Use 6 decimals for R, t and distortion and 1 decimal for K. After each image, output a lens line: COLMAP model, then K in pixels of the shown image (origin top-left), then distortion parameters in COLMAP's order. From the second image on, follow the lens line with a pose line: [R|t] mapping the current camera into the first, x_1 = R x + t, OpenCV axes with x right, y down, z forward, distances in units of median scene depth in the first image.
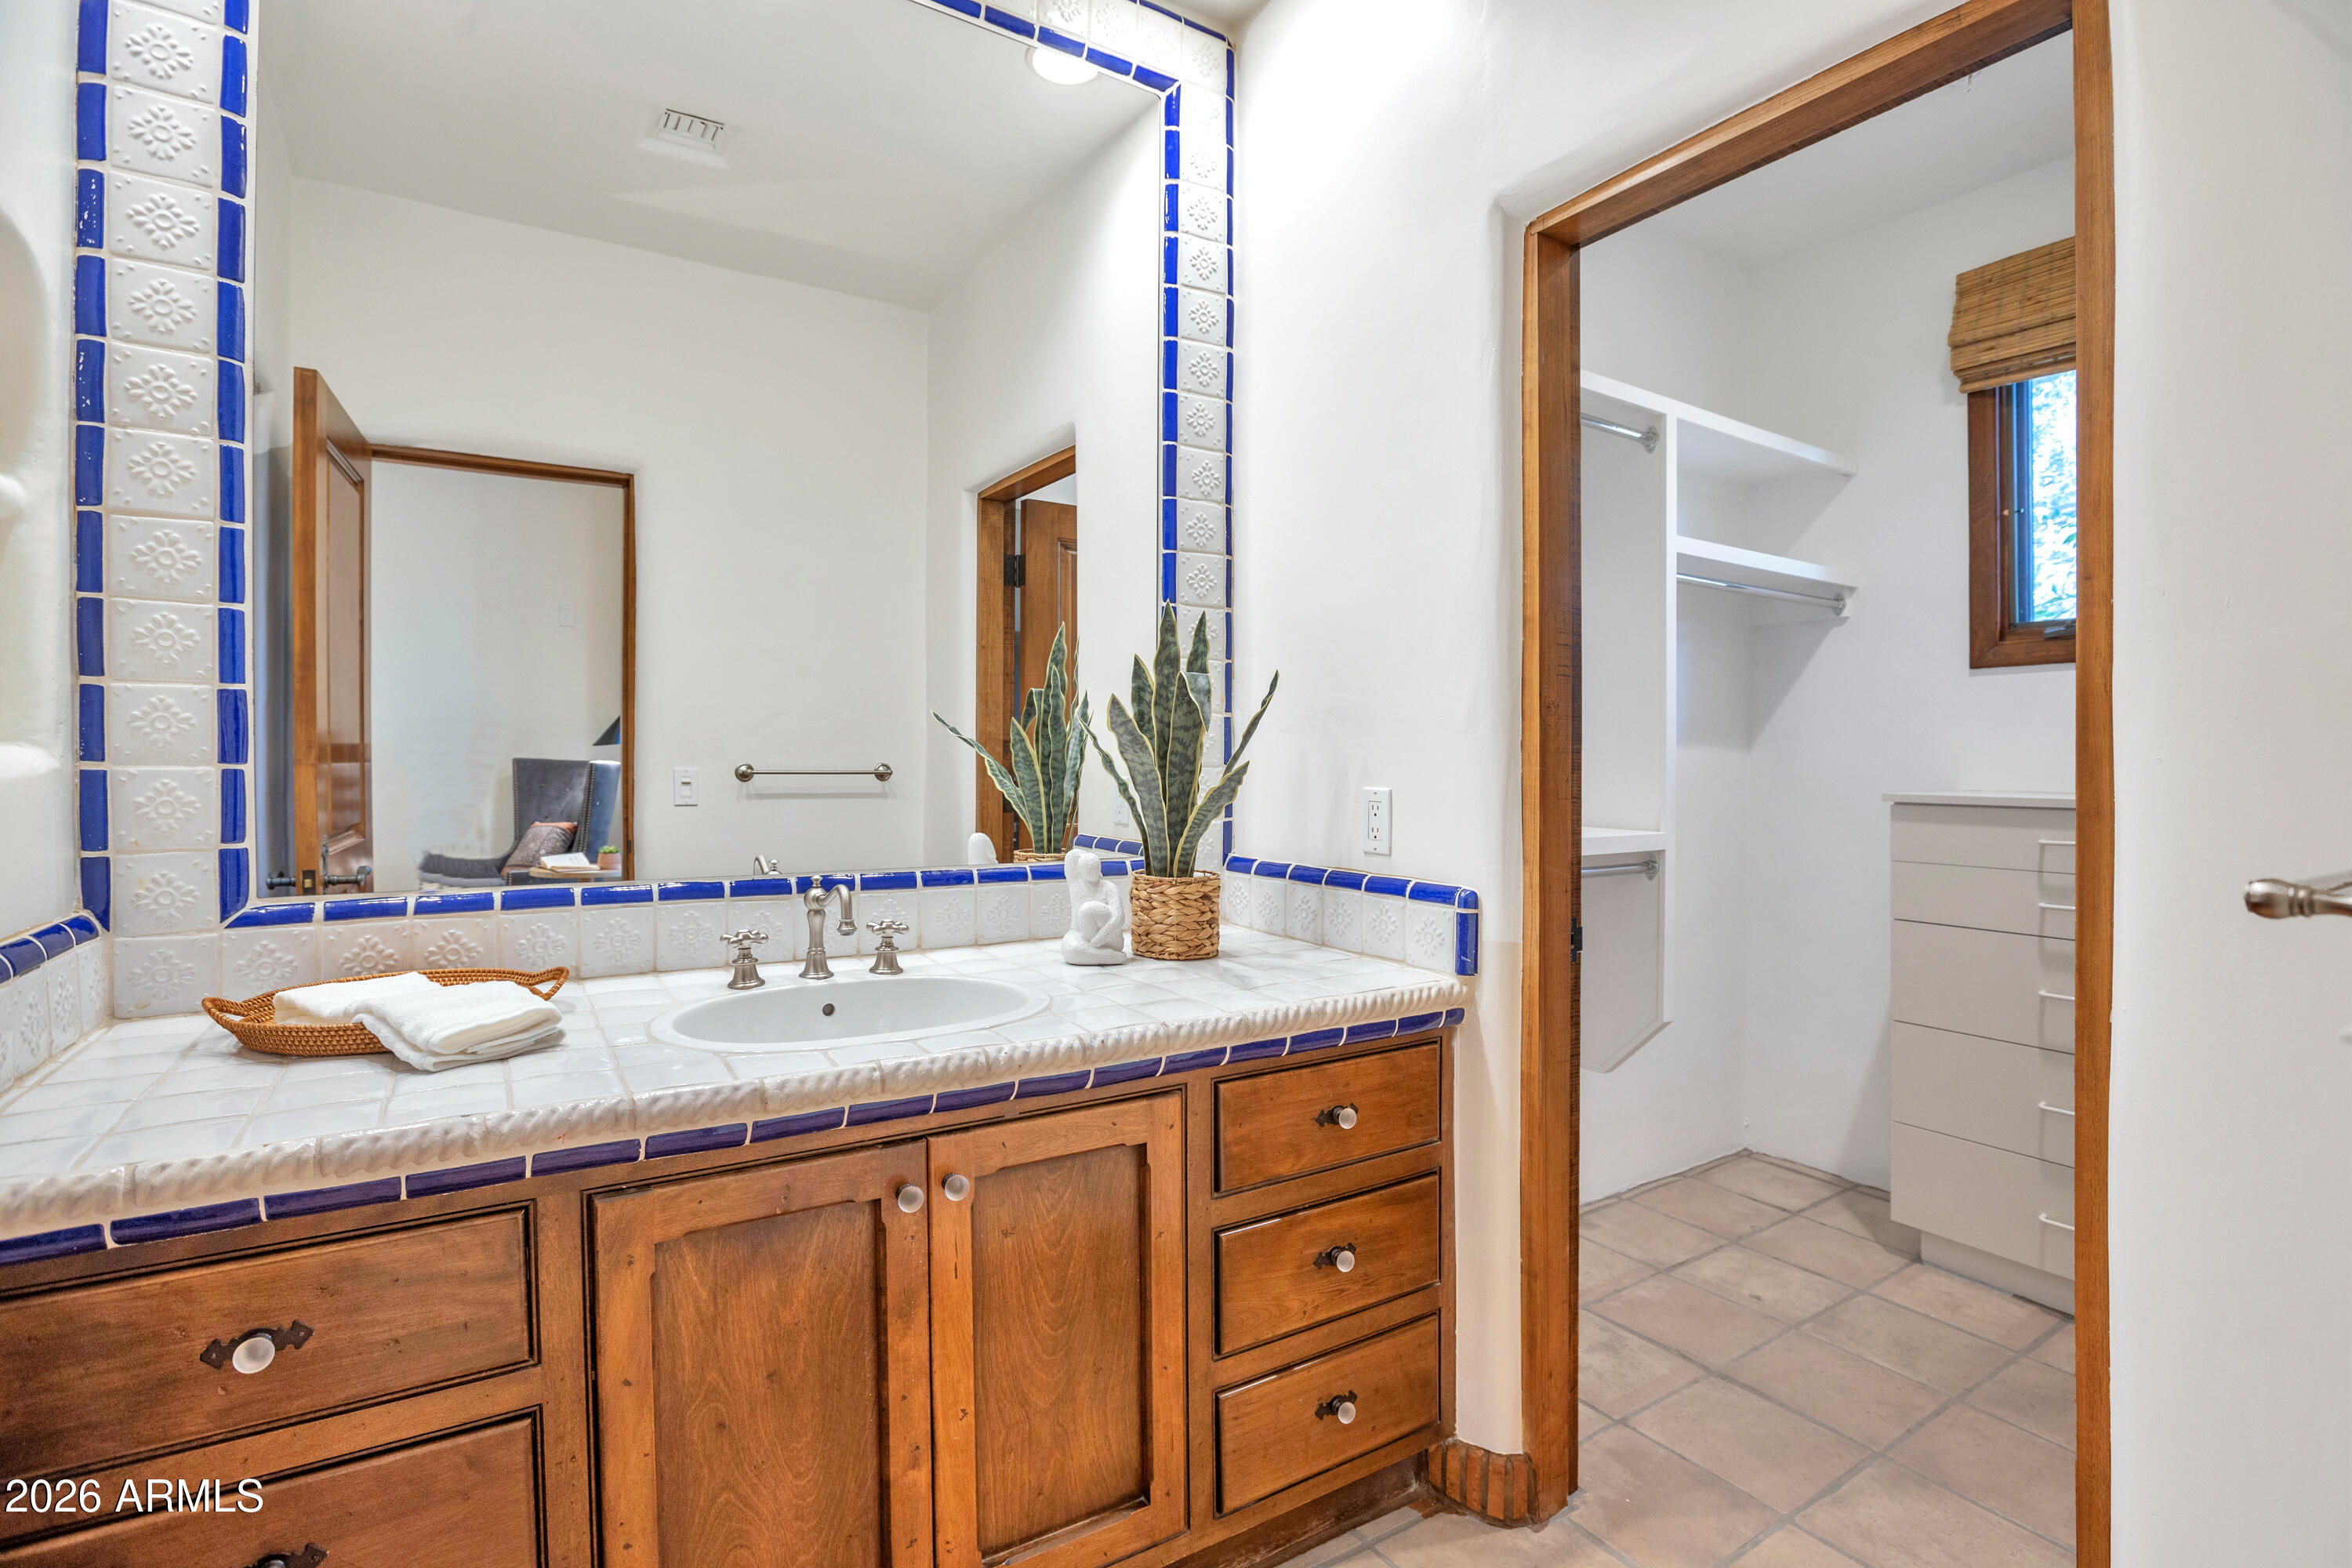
lens RADIAL K [[1096.1, 0, 1176.0], [0, 1096.1, 784.0], [0, 0, 1]] dist [-0.015374, -0.000533]
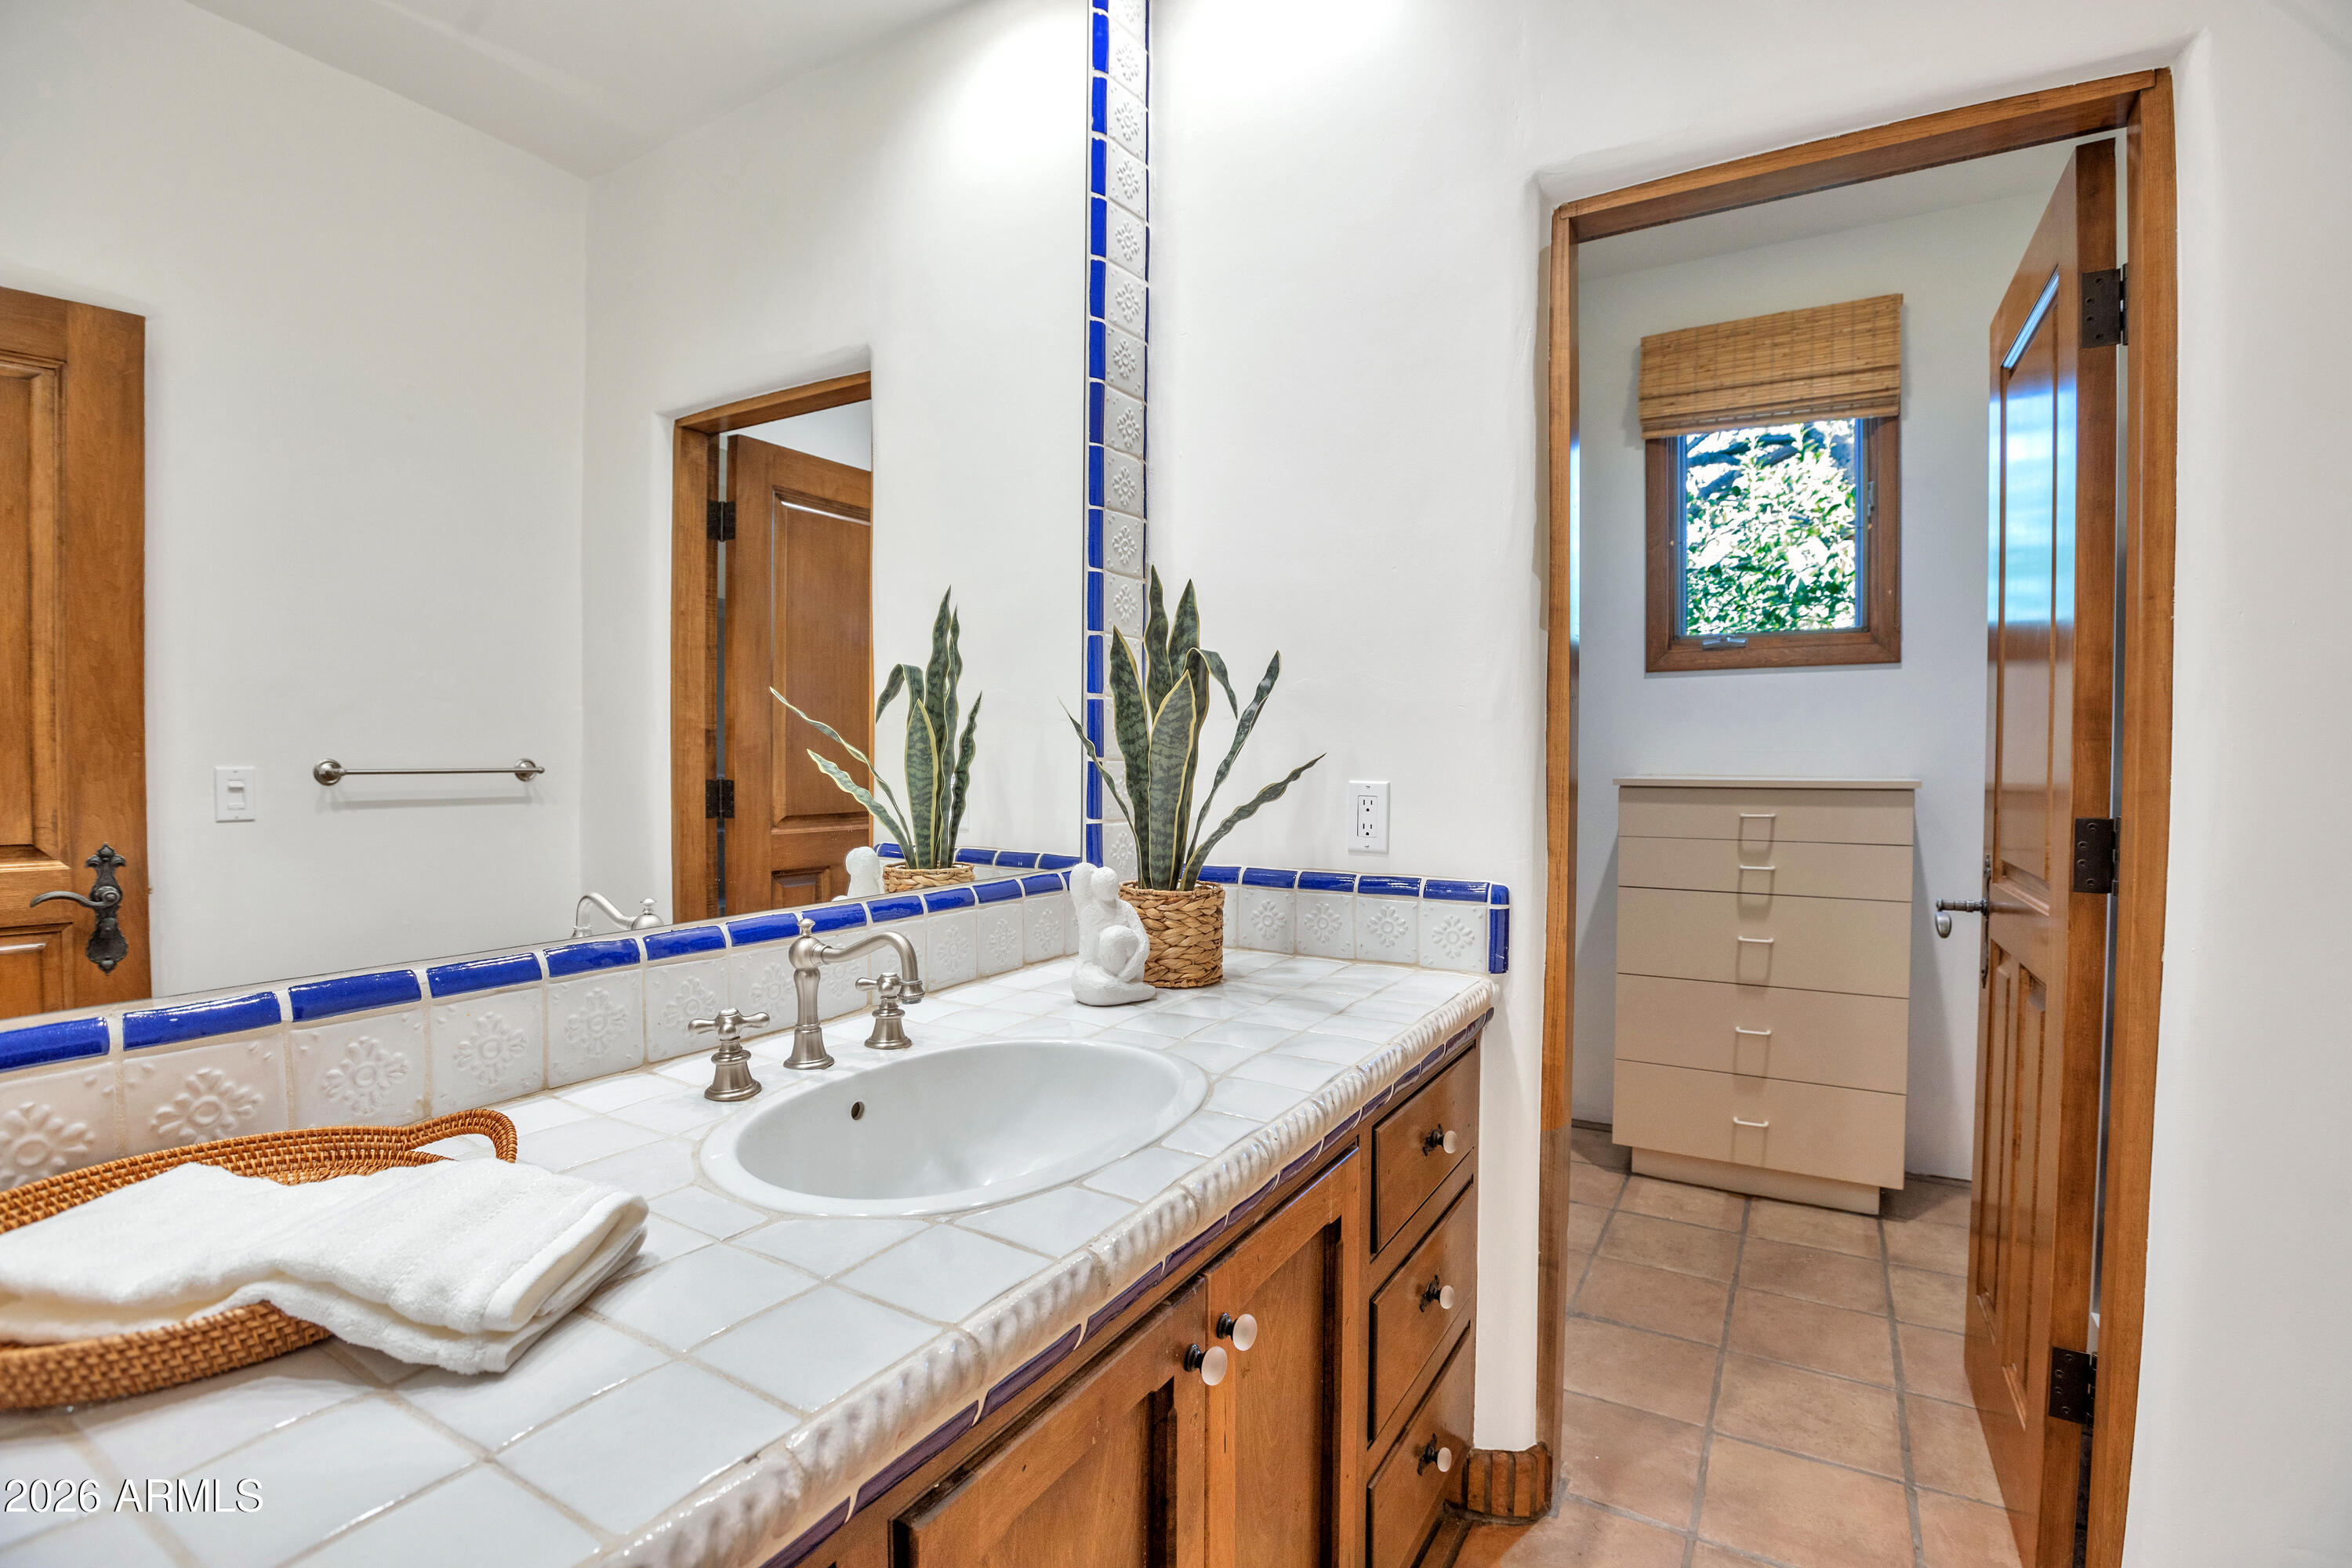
lens RADIAL K [[1077.9, 0, 1176.0], [0, 1077.9, 784.0], [0, 0, 1]] dist [-0.024676, 0.000980]
pose [[0.898460, -0.017889, 0.438691, -0.344484], [0.013691, 0.999825, 0.012730, -0.007414], [-0.438842, -0.005431, 0.898548, 0.233582]]
